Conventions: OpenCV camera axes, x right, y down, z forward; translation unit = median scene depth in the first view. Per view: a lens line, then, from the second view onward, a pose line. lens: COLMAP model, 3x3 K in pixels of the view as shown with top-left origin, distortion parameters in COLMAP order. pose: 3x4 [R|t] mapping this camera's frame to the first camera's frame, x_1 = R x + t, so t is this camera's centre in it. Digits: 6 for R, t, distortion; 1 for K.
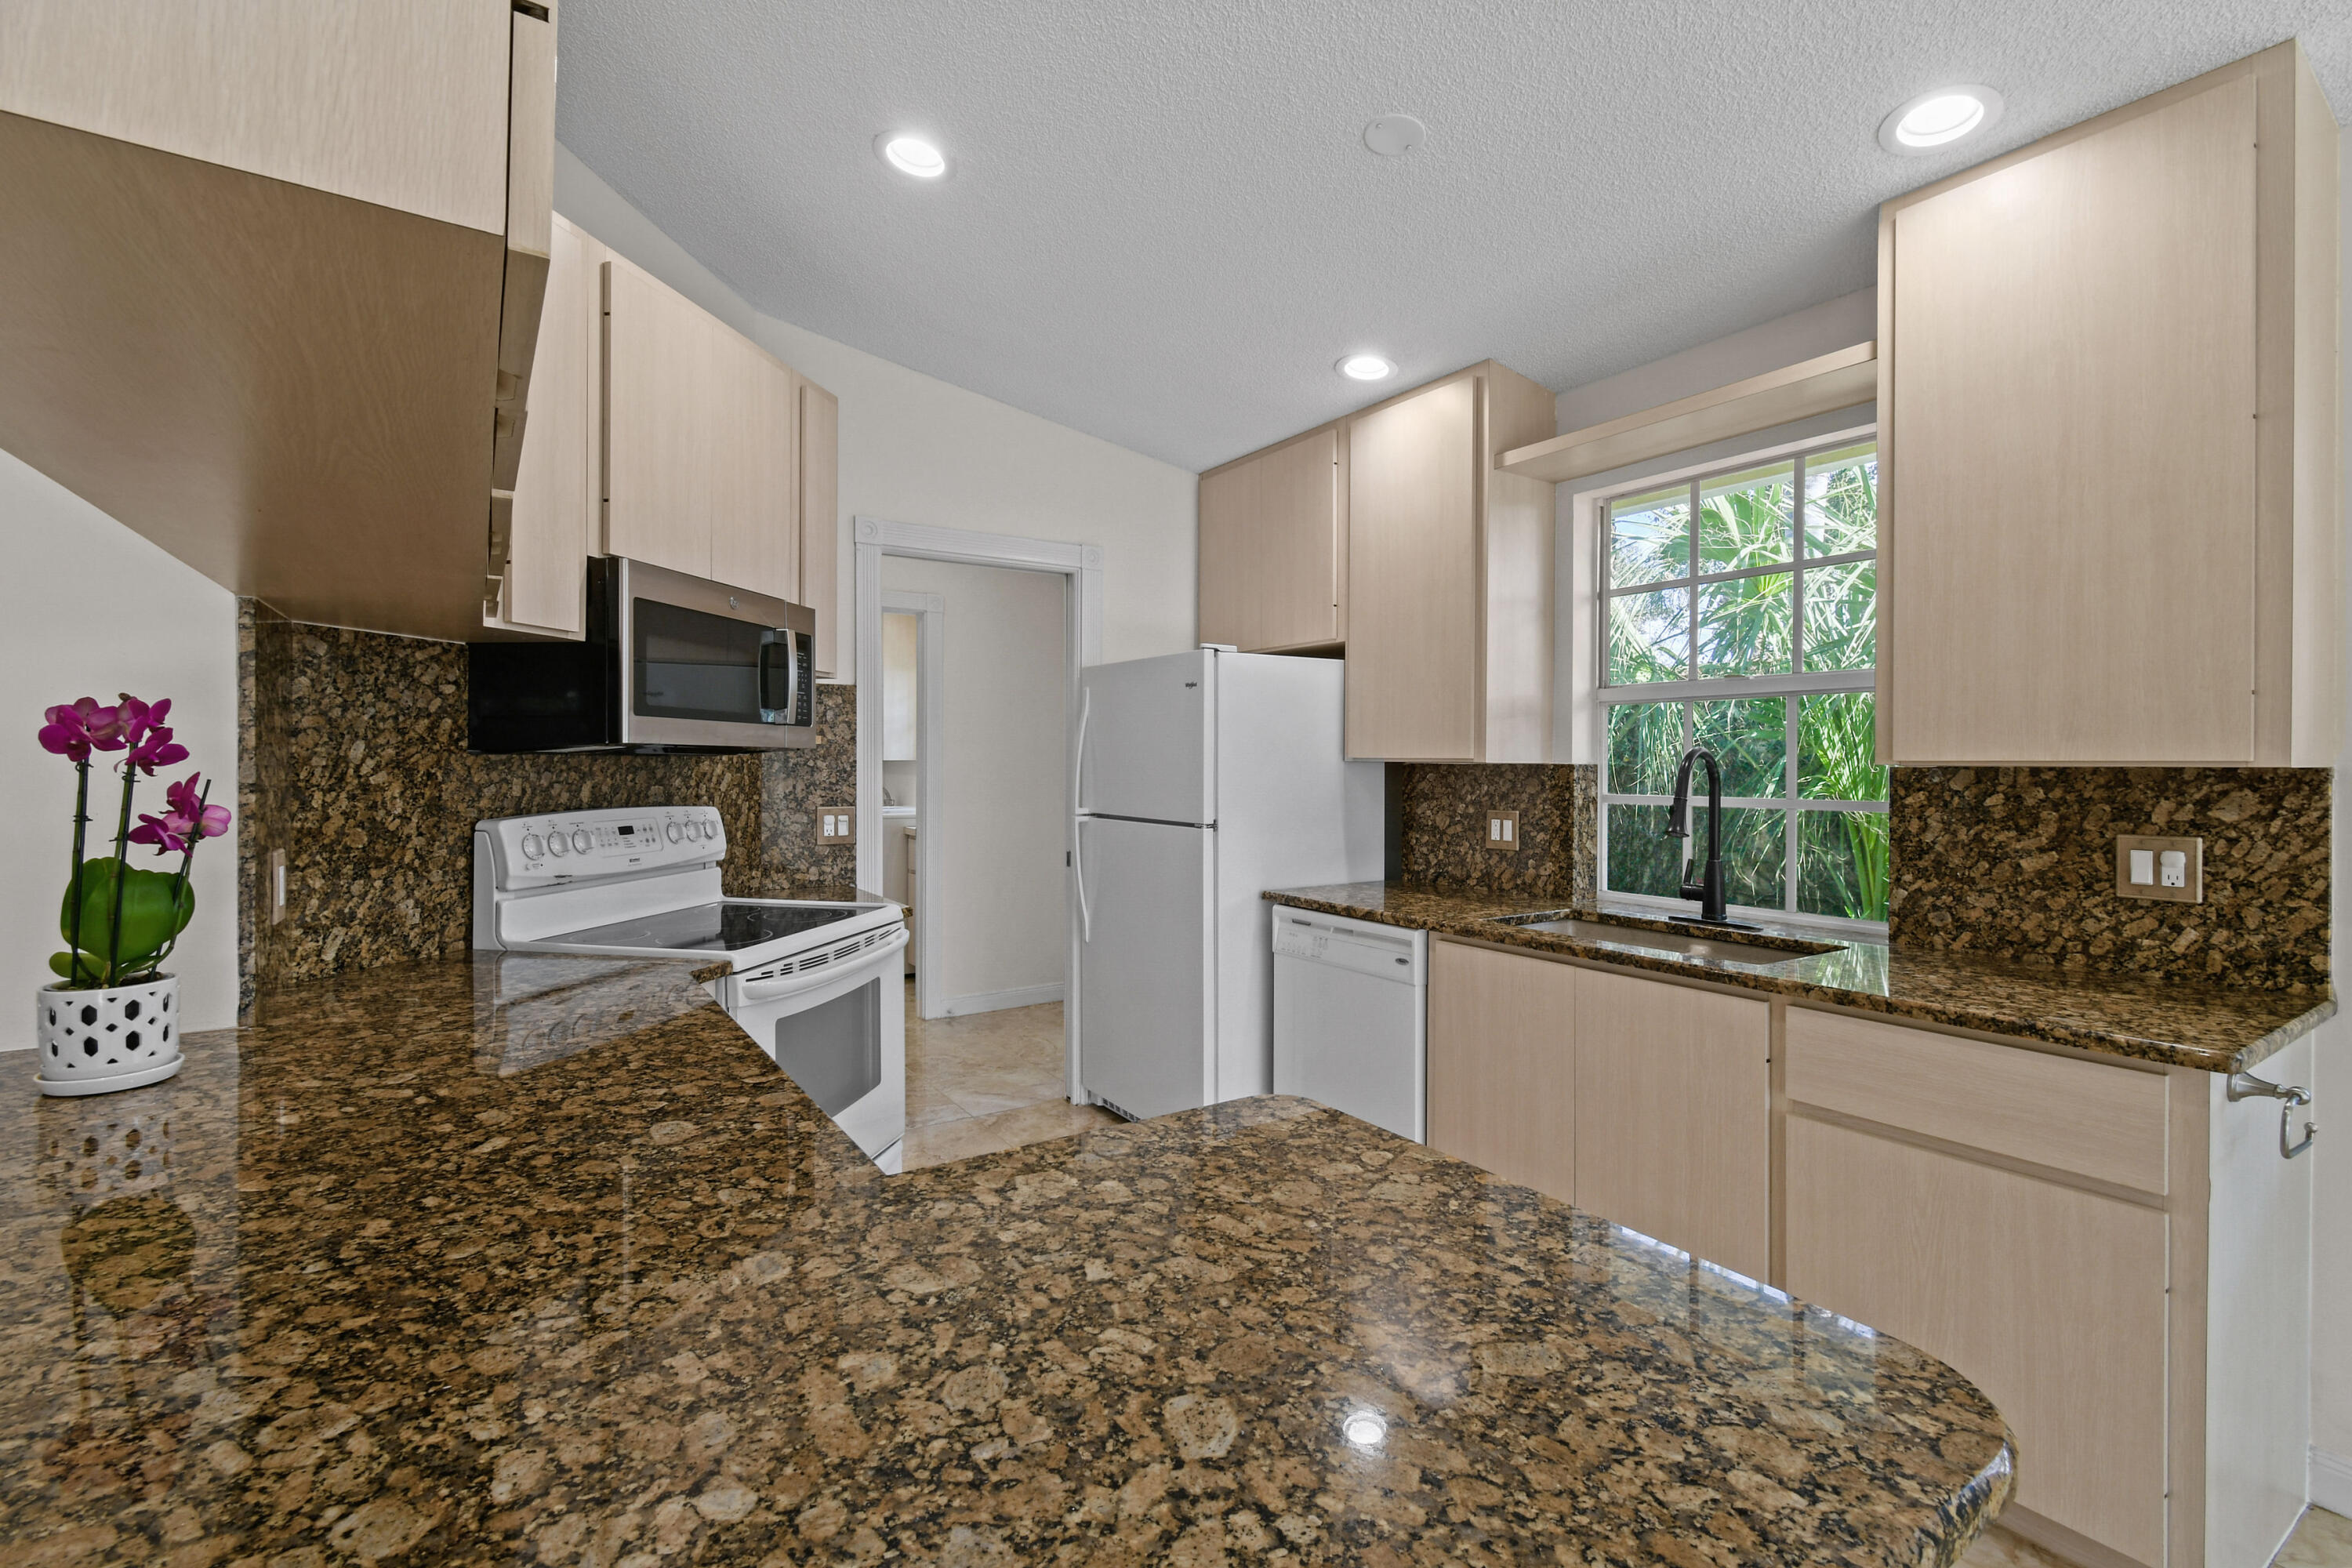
lens RADIAL K [[1054.5, 0, 1182.1], [0, 1054.5, 767.5], [0, 0, 1]] dist [0.009519, -0.005062]
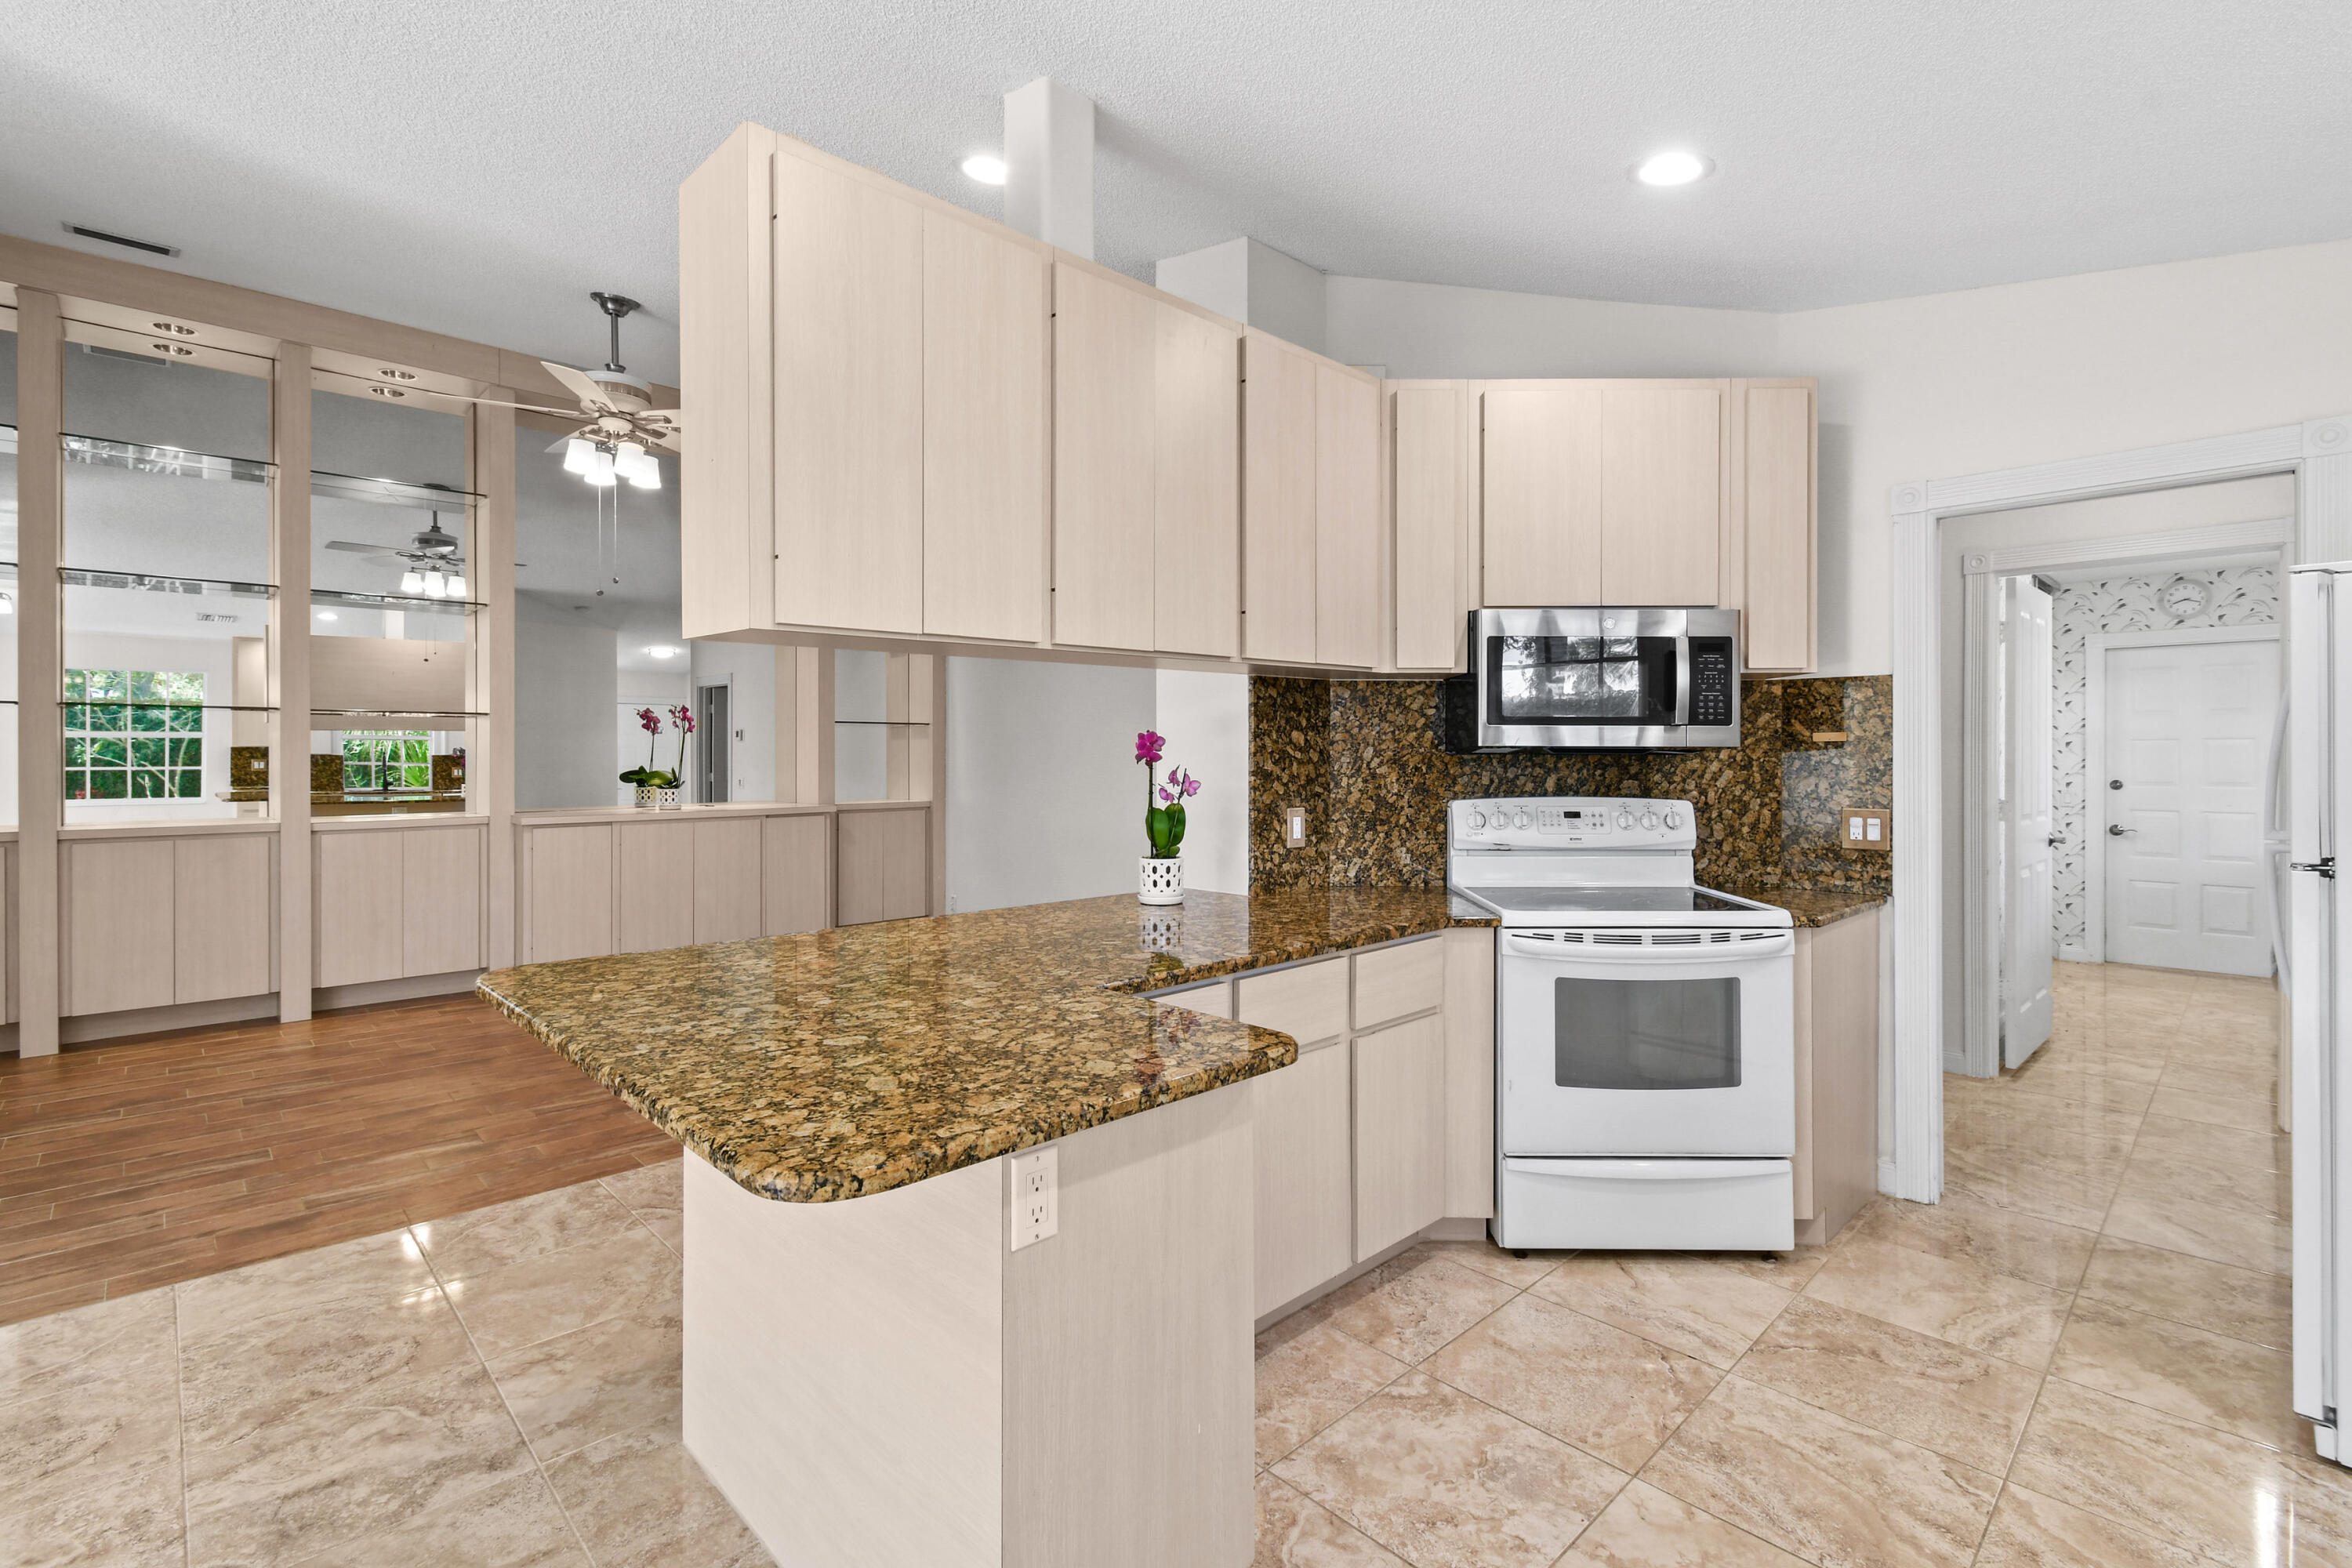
lens RADIAL K [[1054.5, 0, 1189.1], [0, 1054.5, 755.7], [0, 0, 1]] dist [0.009519, -0.005062]
pose [[0.183309, -0.003111, -0.983050, 0.739461], [-0.005121, 0.999978, -0.004120, -0.003367], [0.983042, 0.005790, 0.183289, 0.392011]]
